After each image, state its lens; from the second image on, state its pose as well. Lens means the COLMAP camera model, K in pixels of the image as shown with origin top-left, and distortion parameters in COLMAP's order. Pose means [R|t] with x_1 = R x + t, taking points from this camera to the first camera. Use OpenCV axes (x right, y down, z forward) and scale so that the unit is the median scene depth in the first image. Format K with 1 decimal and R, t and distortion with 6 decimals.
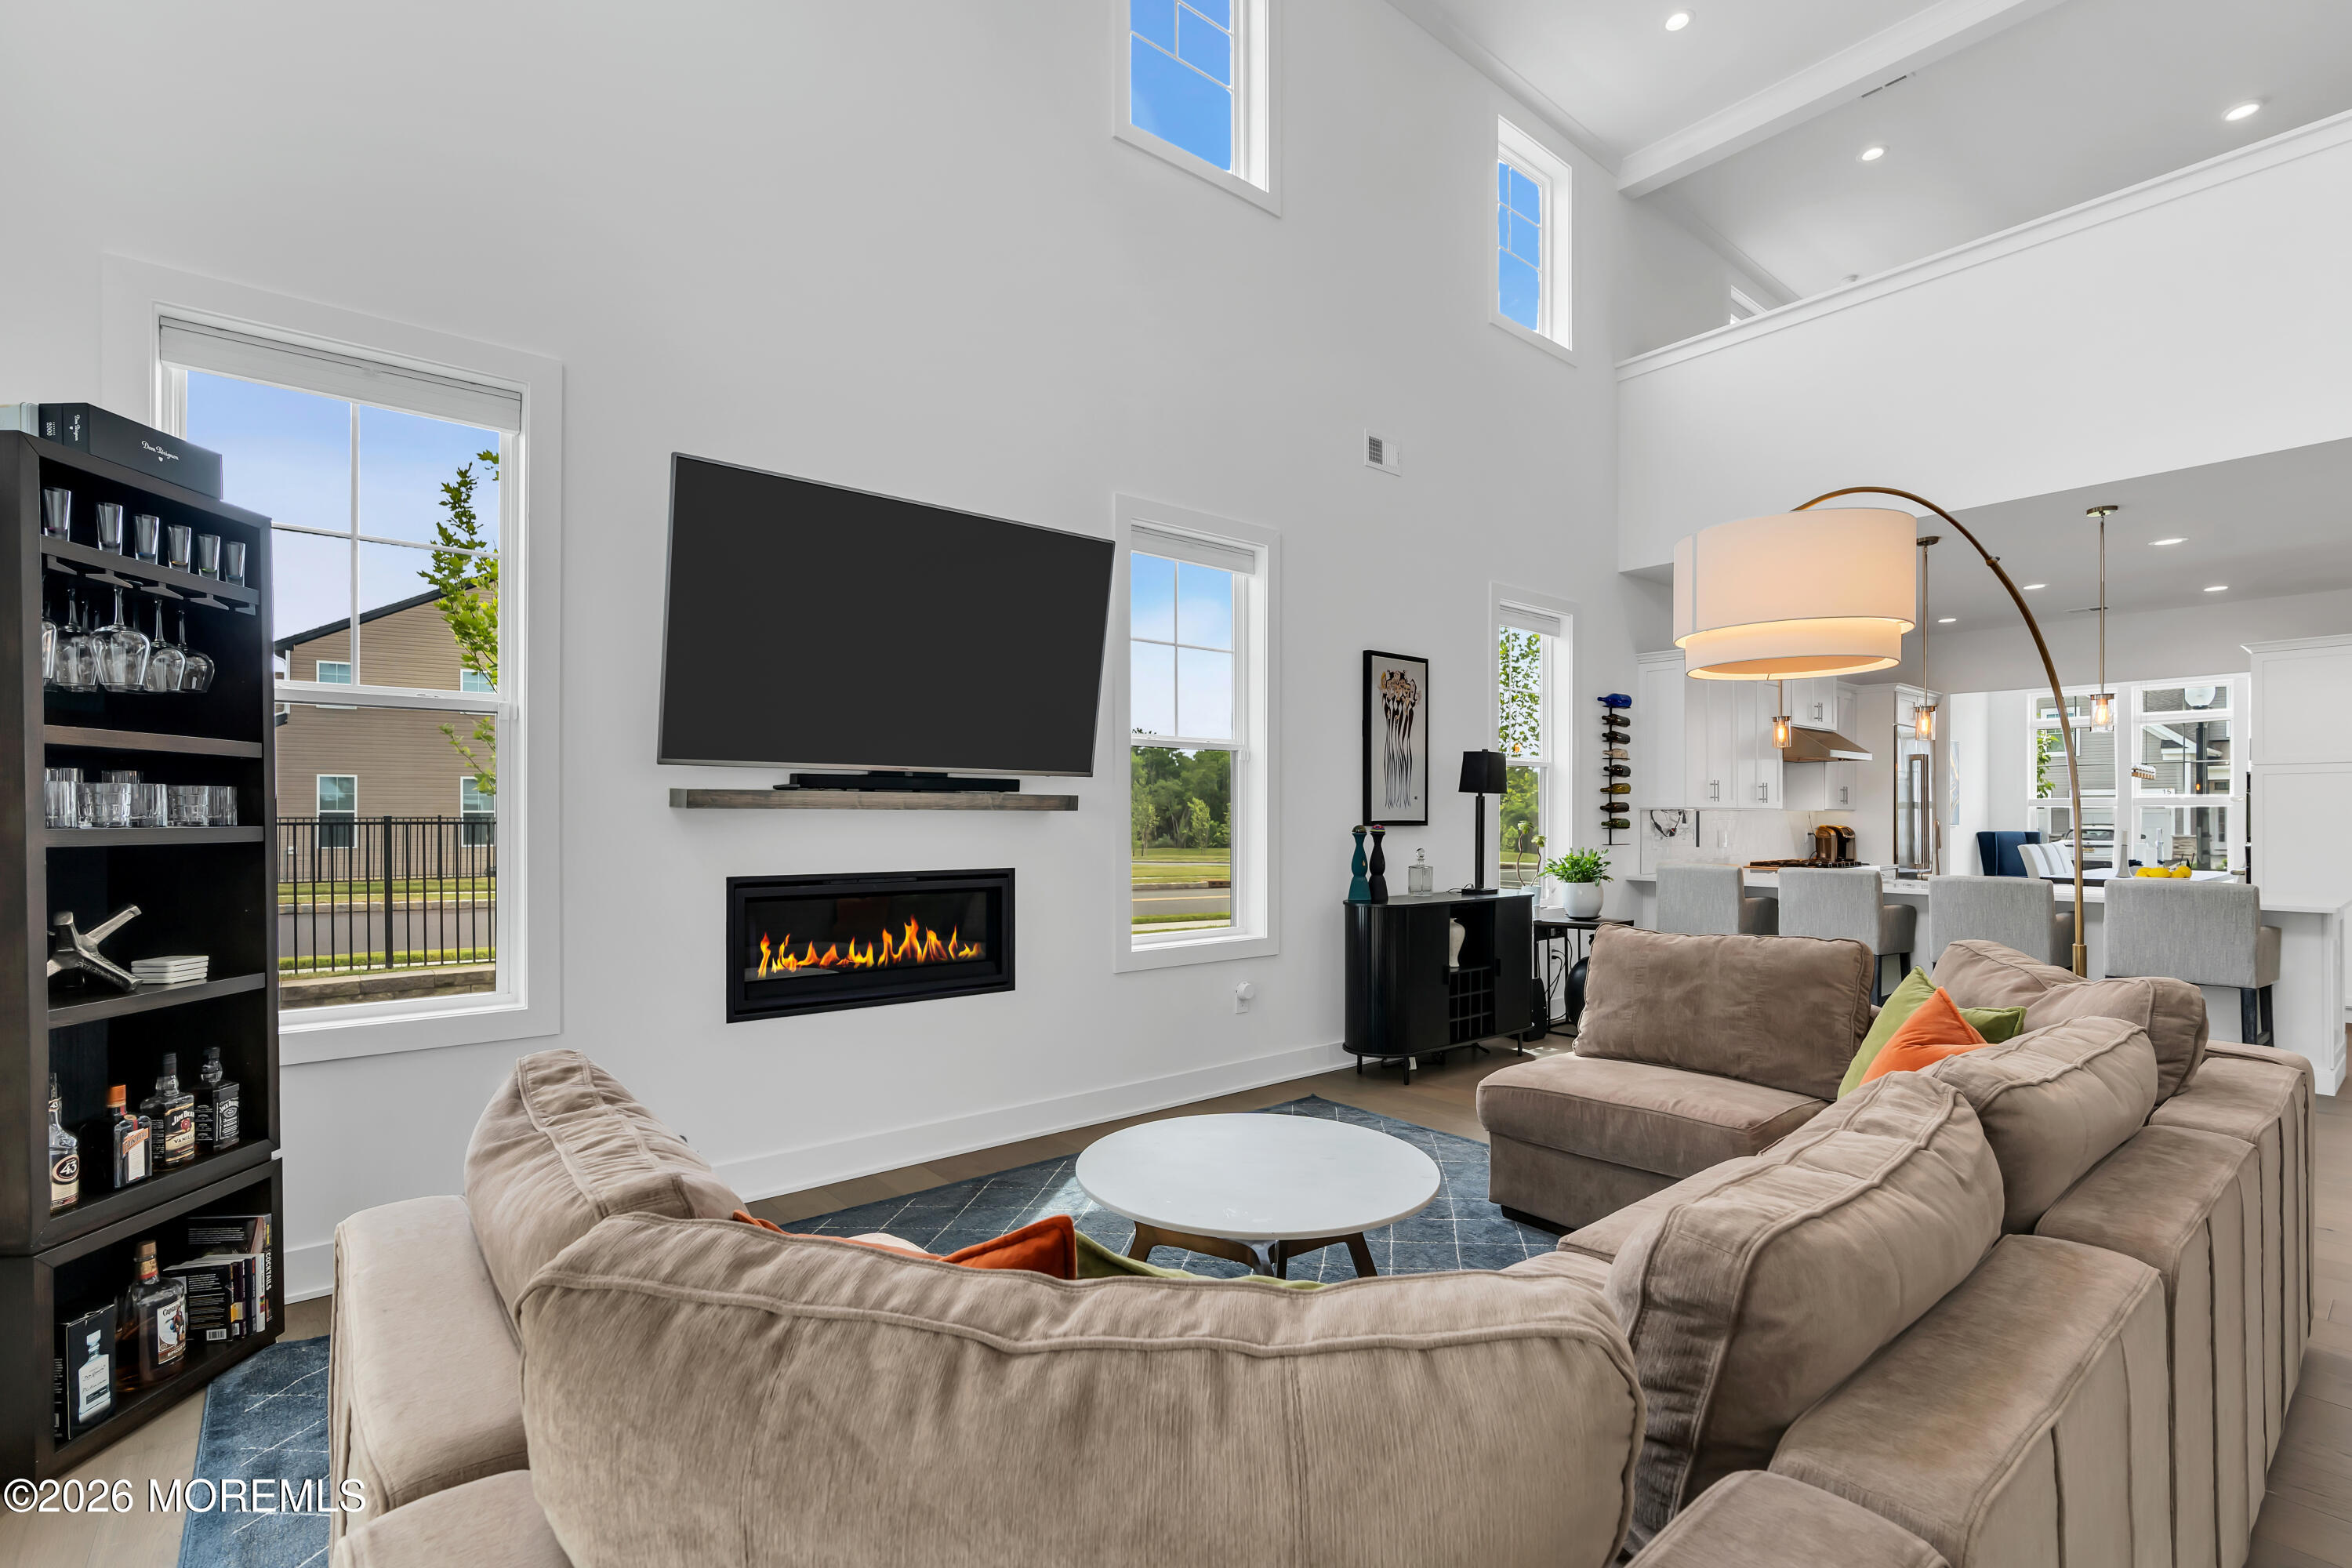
lens RADIAL K [[1057.6, 0, 1169.7], [0, 1057.6, 826.5], [0, 0, 1]] dist [-0.003566, 0.002681]
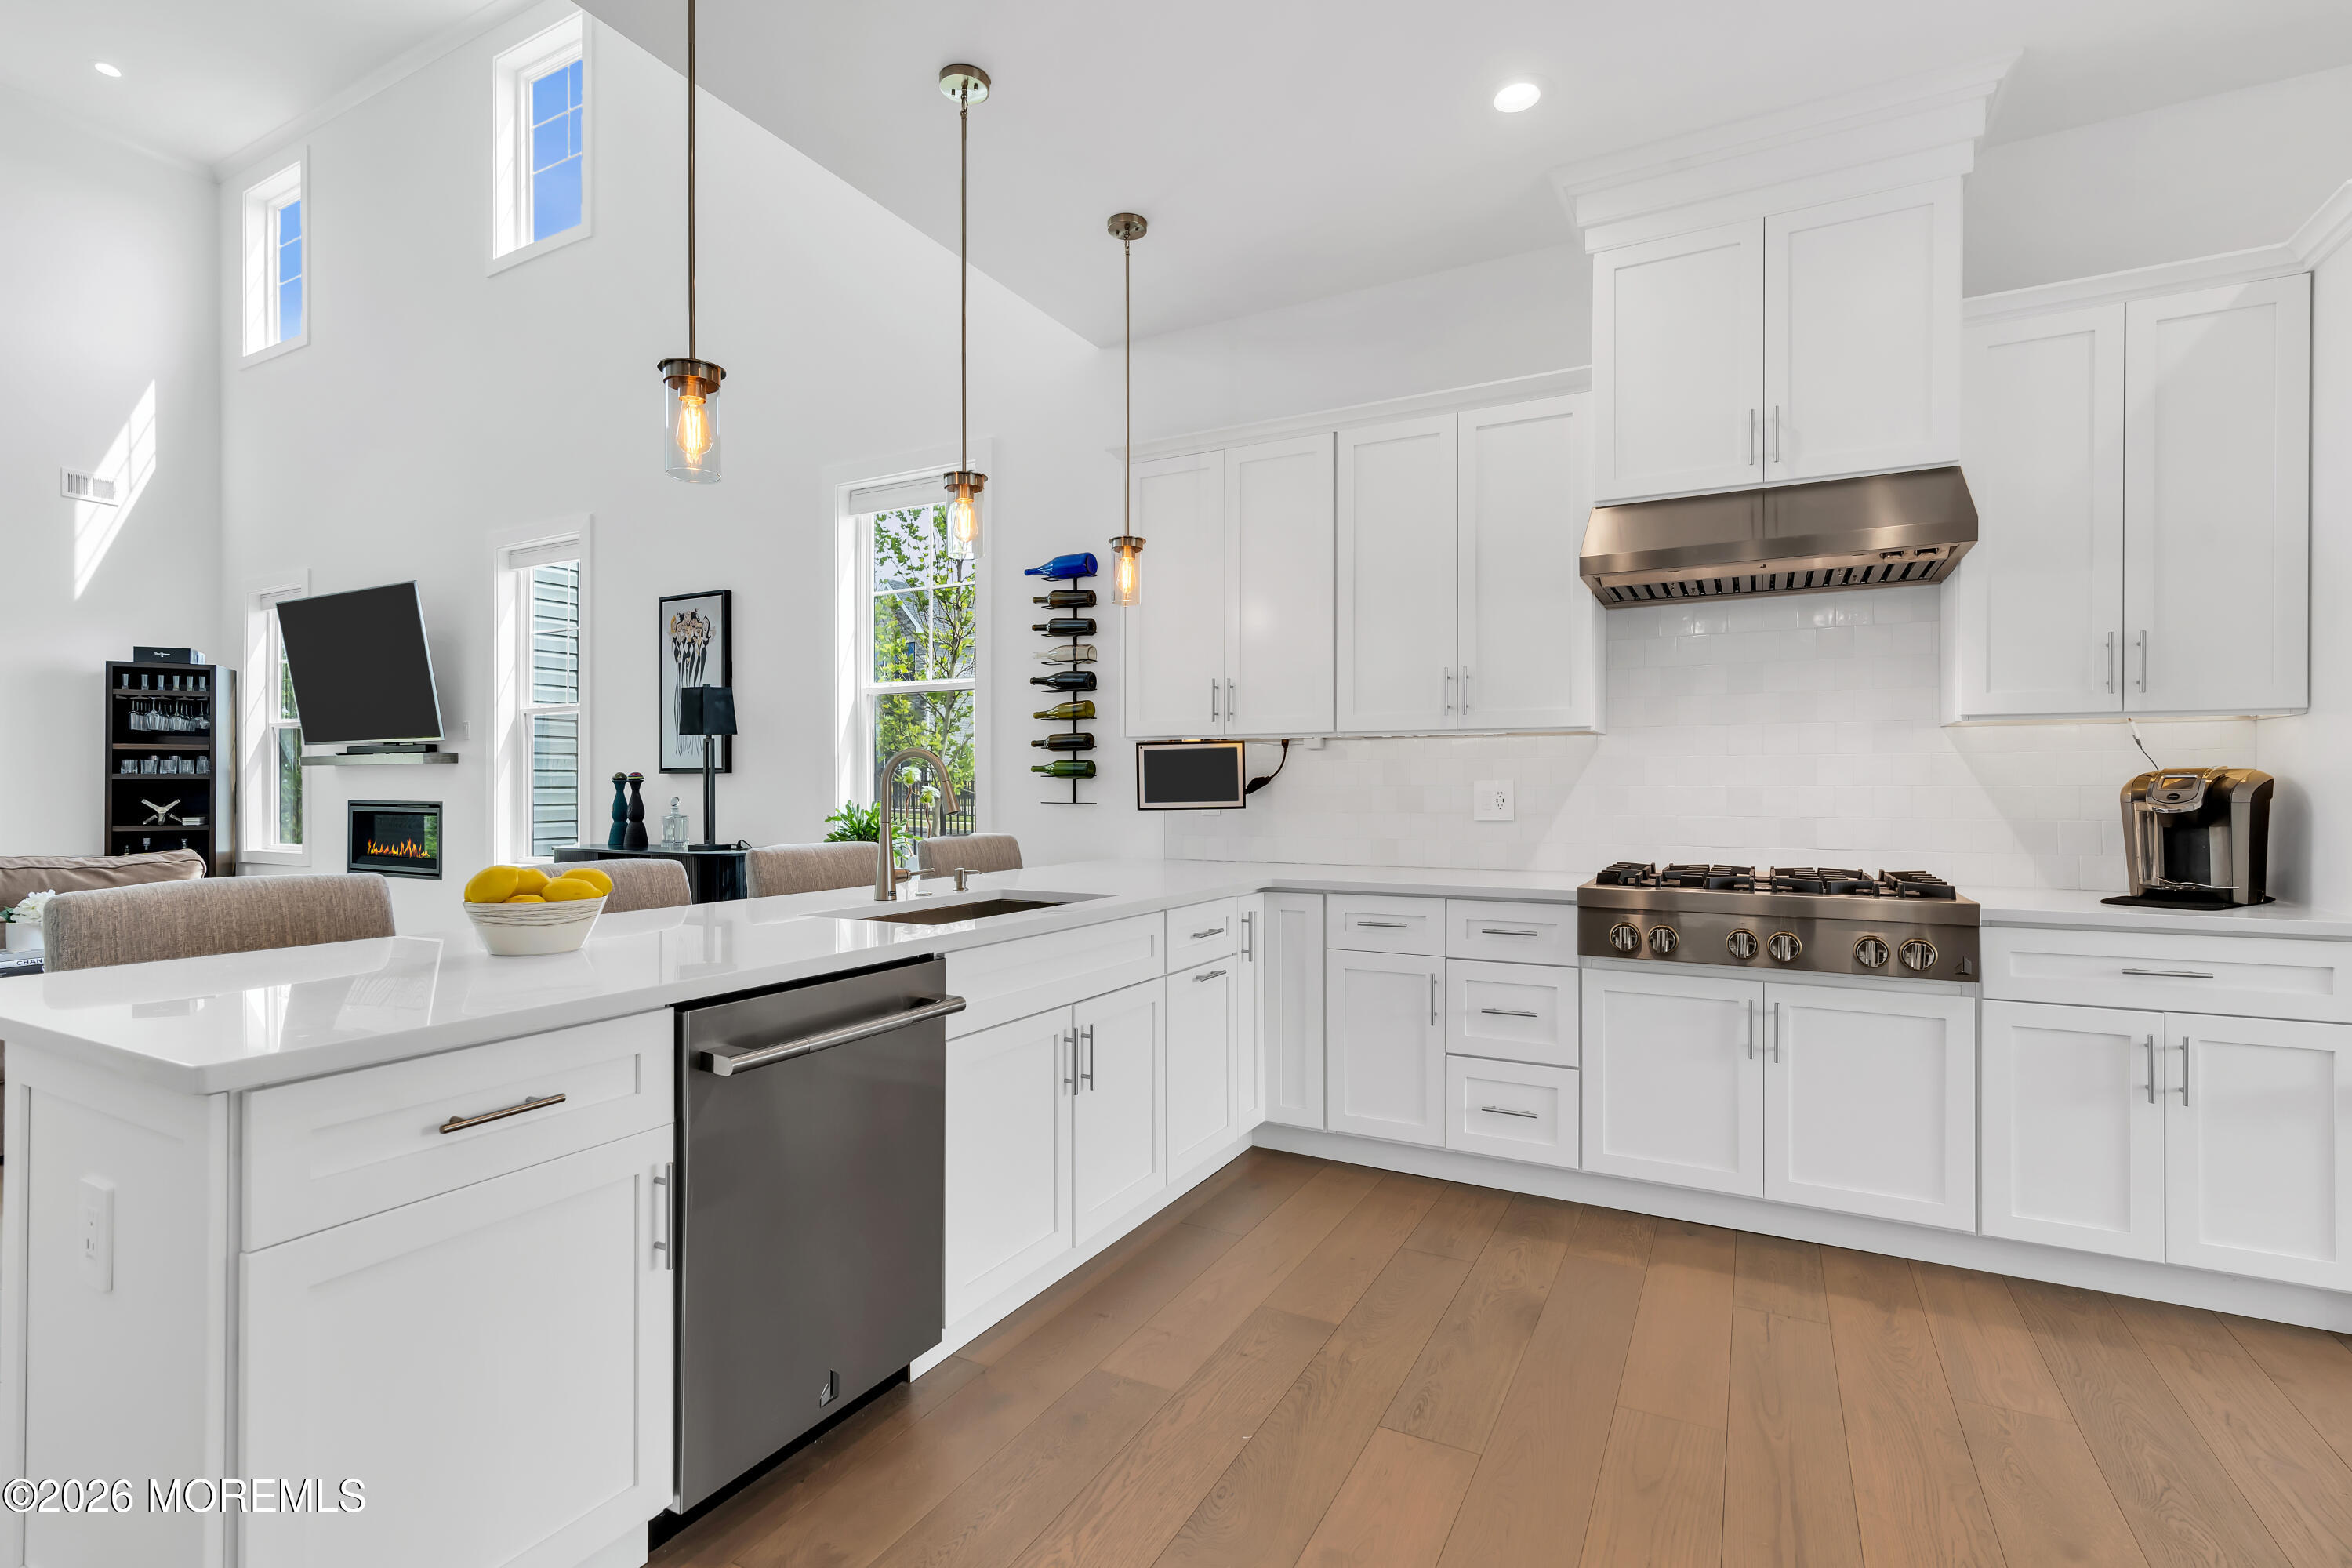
lens RADIAL K [[1057.6, 0, 1183.8], [0, 1057.6, 794.0], [0, 0, 1]] dist [-0.003566, 0.002681]
pose [[0.393497, 0.003994, -0.919317, 1.319595], [-0.009243, 0.999957, 0.000389, 0.013864], [0.919280, 0.008344, 0.393517, 1.079051]]
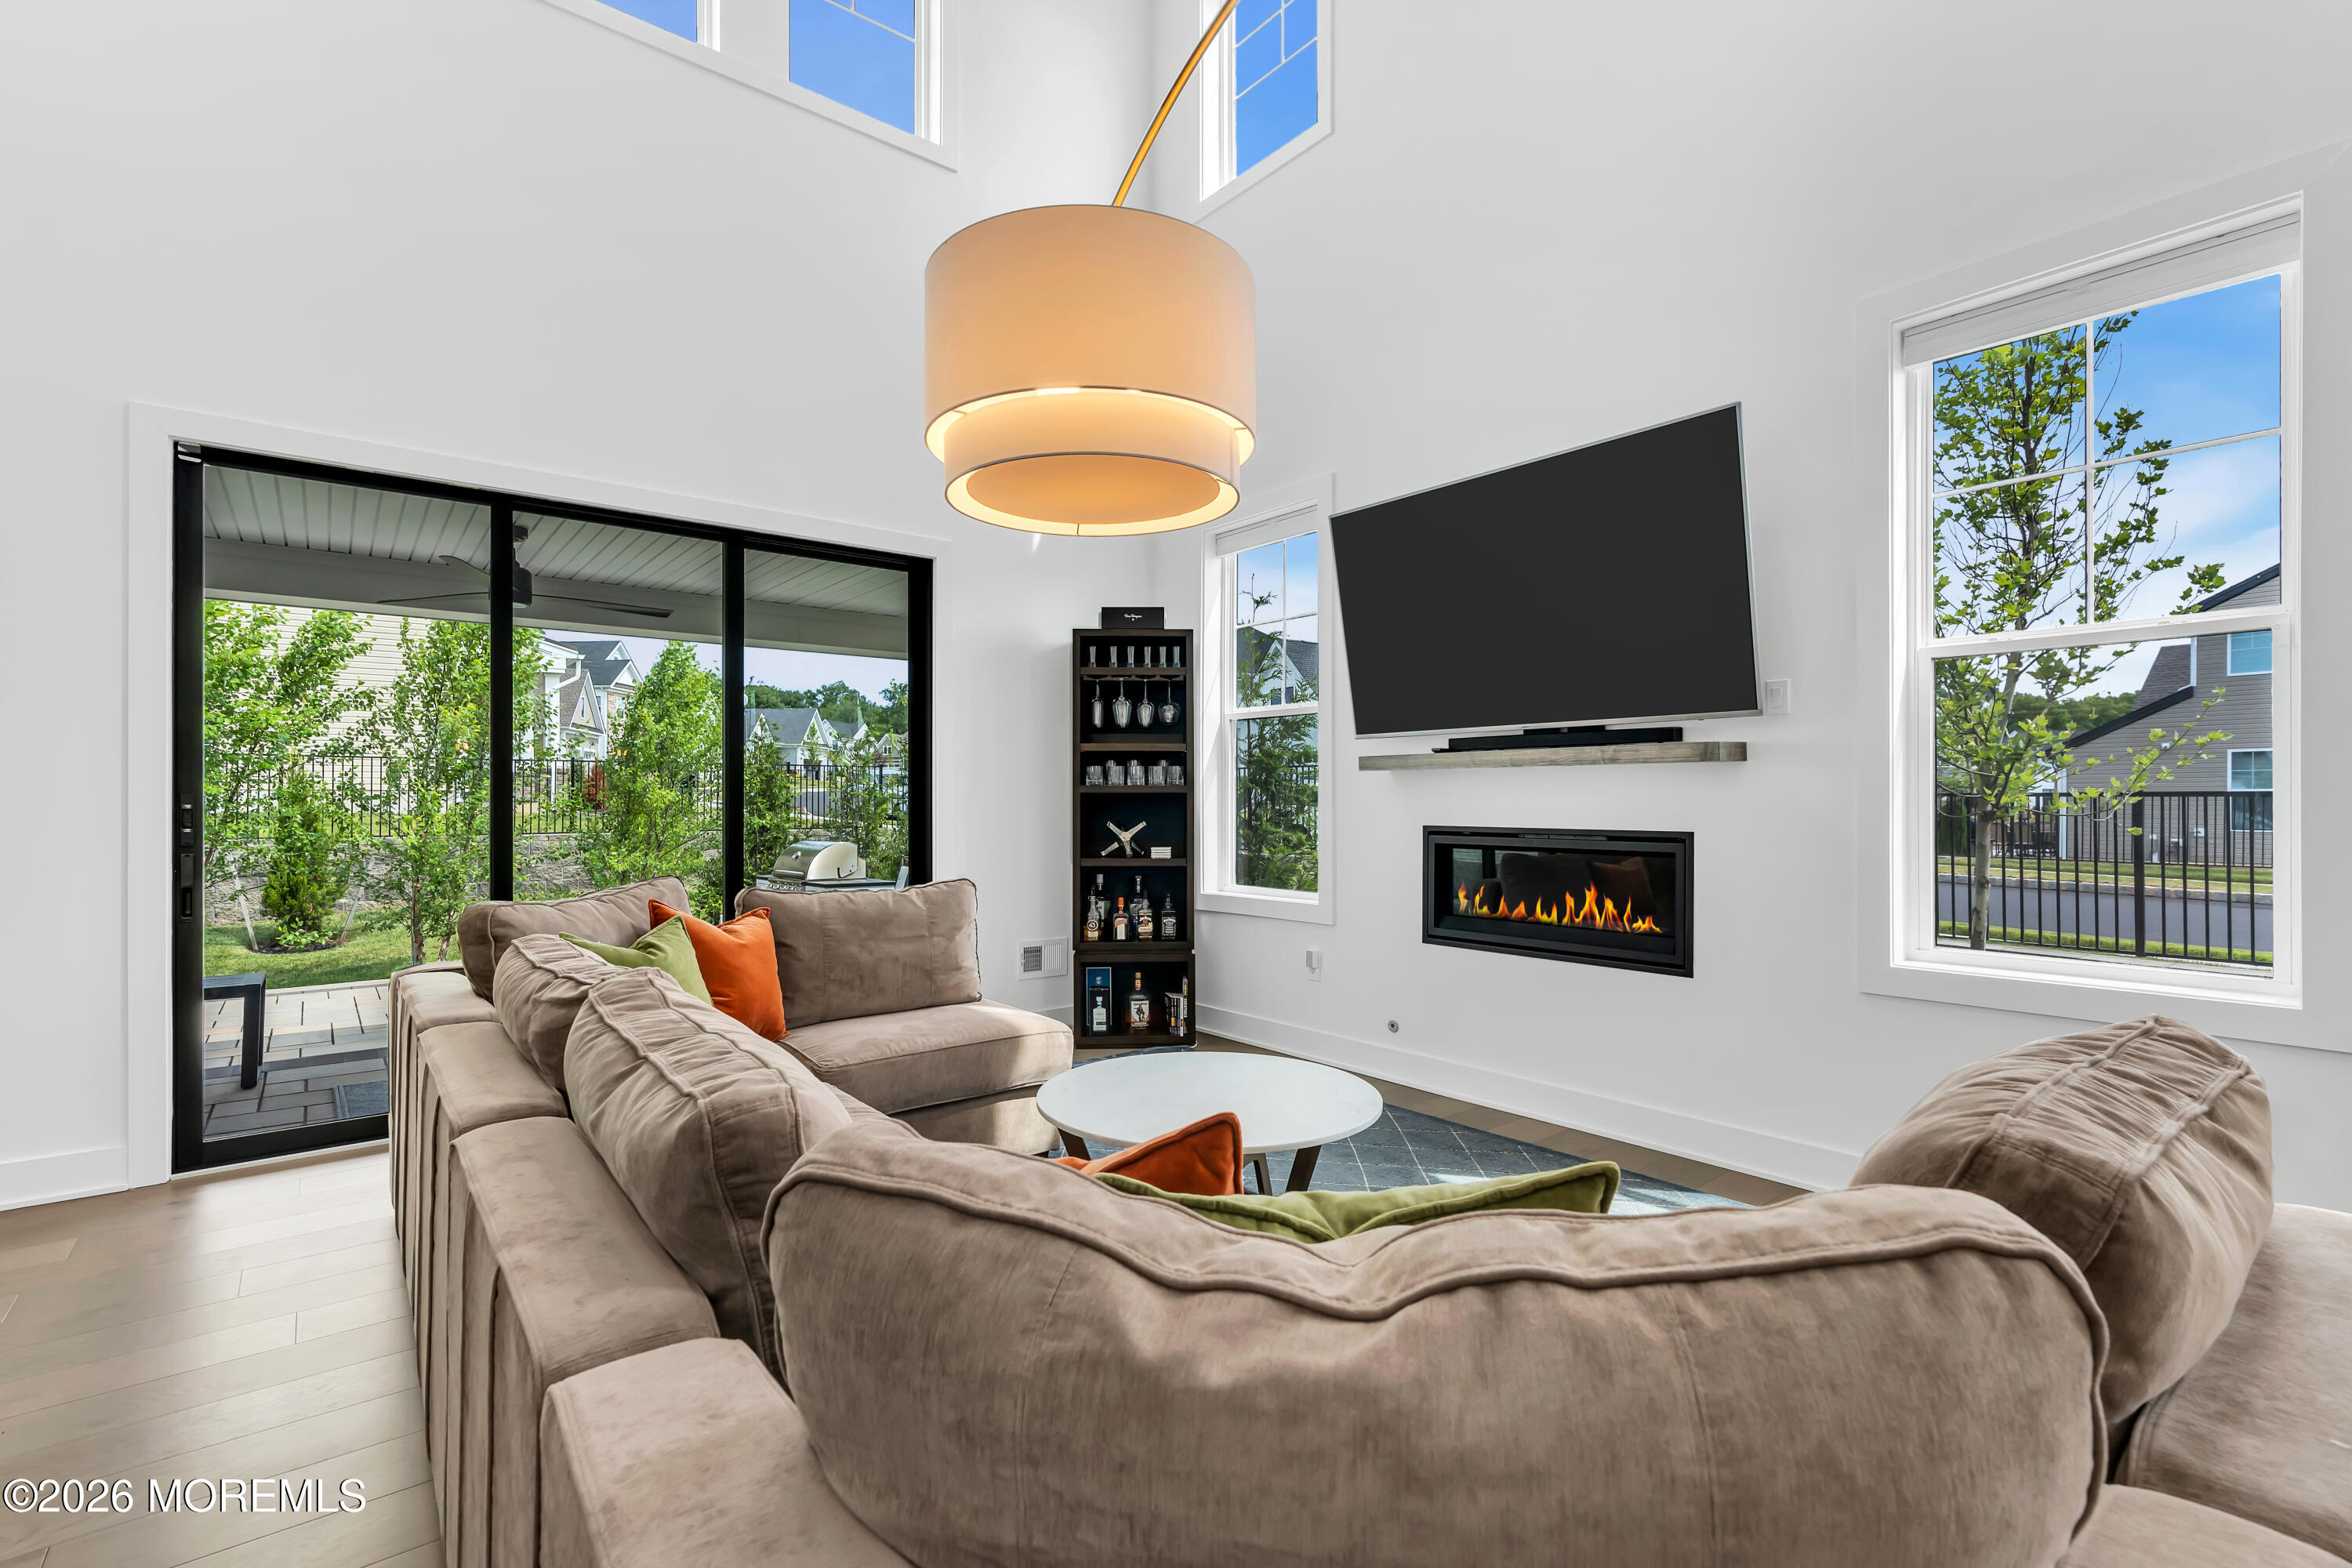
lens RADIAL K [[1057.6, 0, 1173.0], [0, 1057.6, 804.9], [0, 0, 1]] dist [-0.003566, 0.002681]
pose [[0.000539, 0.003371, -0.999994, 0.537090], [-0.008178, 0.999961, 0.003367, 0.014626], [0.999966, 0.008176, 0.000566, 0.457985]]
